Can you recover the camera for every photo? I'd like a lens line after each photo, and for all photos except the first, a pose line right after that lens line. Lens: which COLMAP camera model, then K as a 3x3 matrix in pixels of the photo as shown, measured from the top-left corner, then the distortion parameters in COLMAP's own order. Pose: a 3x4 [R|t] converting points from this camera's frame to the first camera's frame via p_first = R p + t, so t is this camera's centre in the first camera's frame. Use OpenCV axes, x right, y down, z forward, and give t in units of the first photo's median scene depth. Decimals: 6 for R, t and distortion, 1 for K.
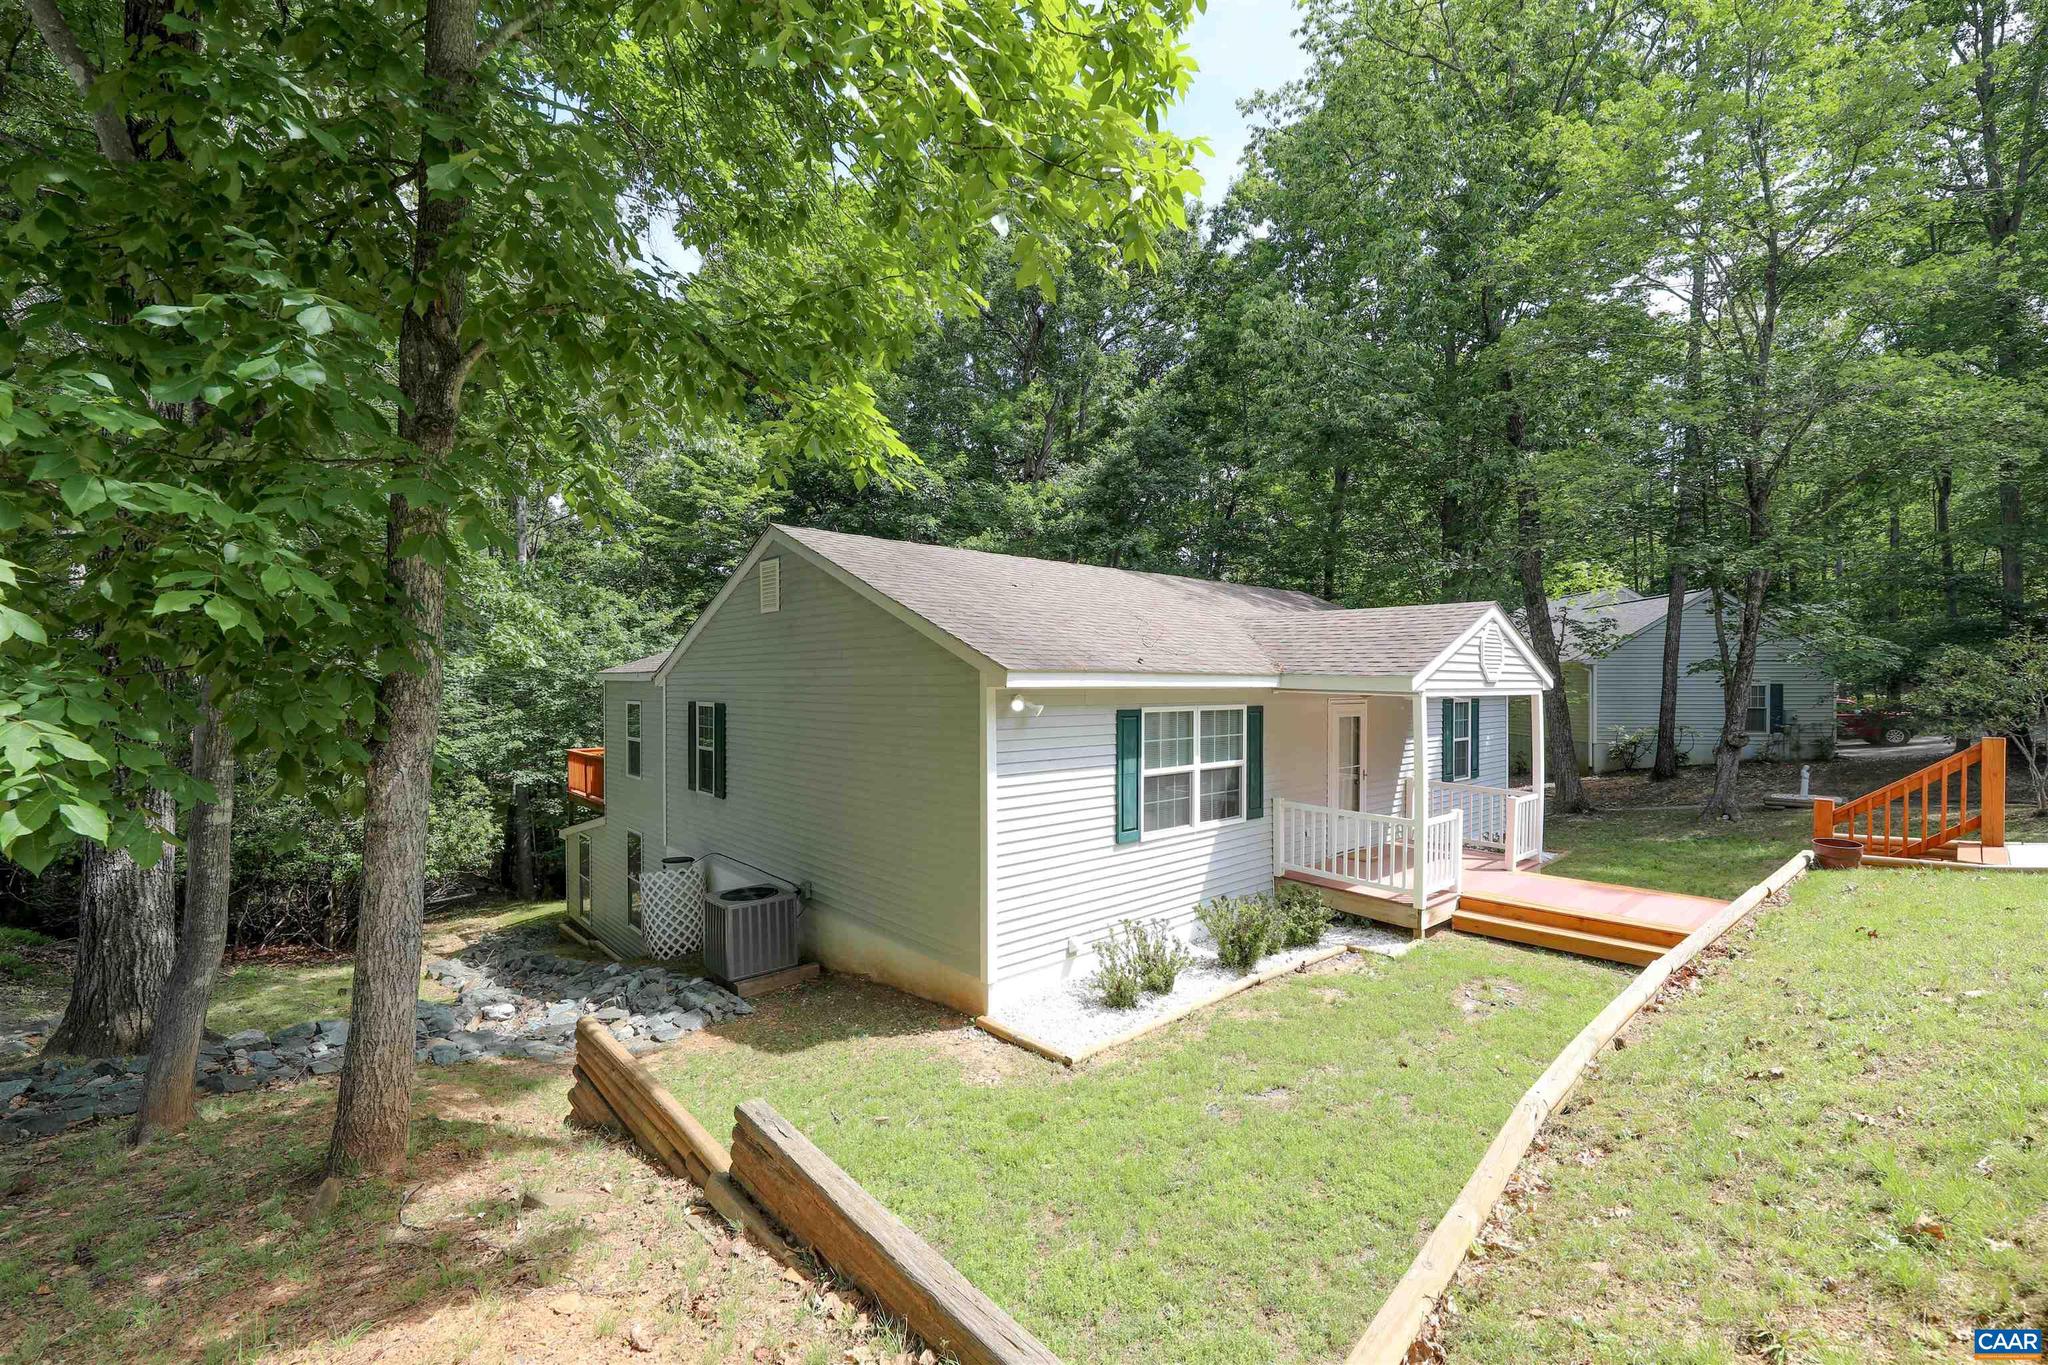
lens RADIAL K [[846.8, 0, 1031.7], [0, 846.8, 688.7], [0, 0, 1]] dist [-0.000371, -0.007299]
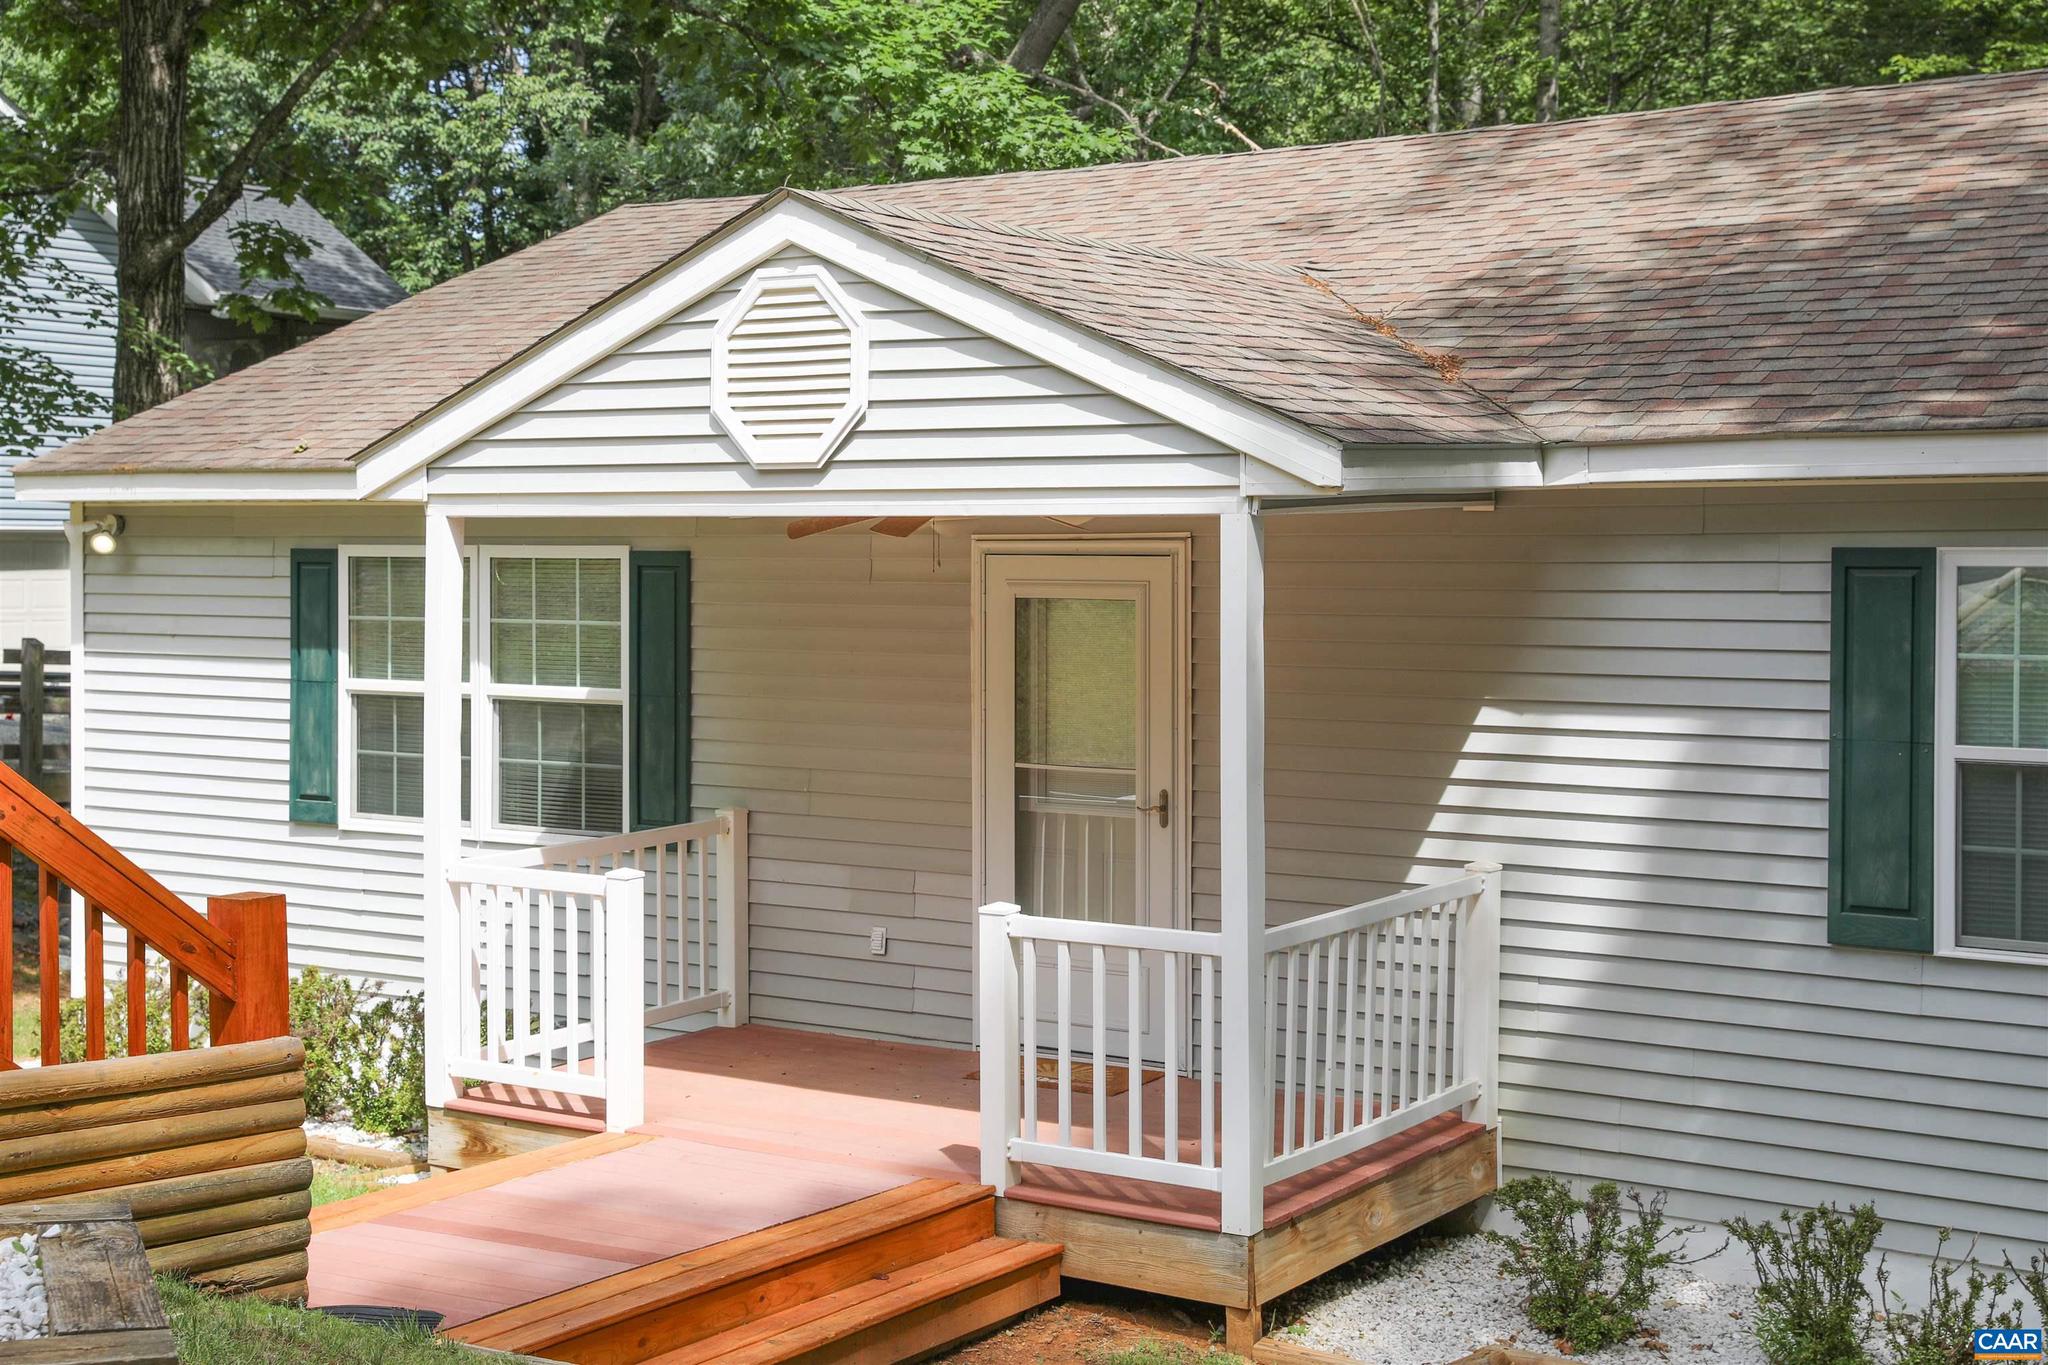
lens RADIAL K [[2783.2, 0, 1030.8], [0, 2783.2, 624.3], [0, 0, 1]] dist [0.092080, 0.080095]
pose [[0.253759, 0.025977, -0.966919, 1.633842], [-0.009566, 0.999658, 0.024346, 0.023423], [0.967220, 0.003071, 0.253920, 0.916906]]
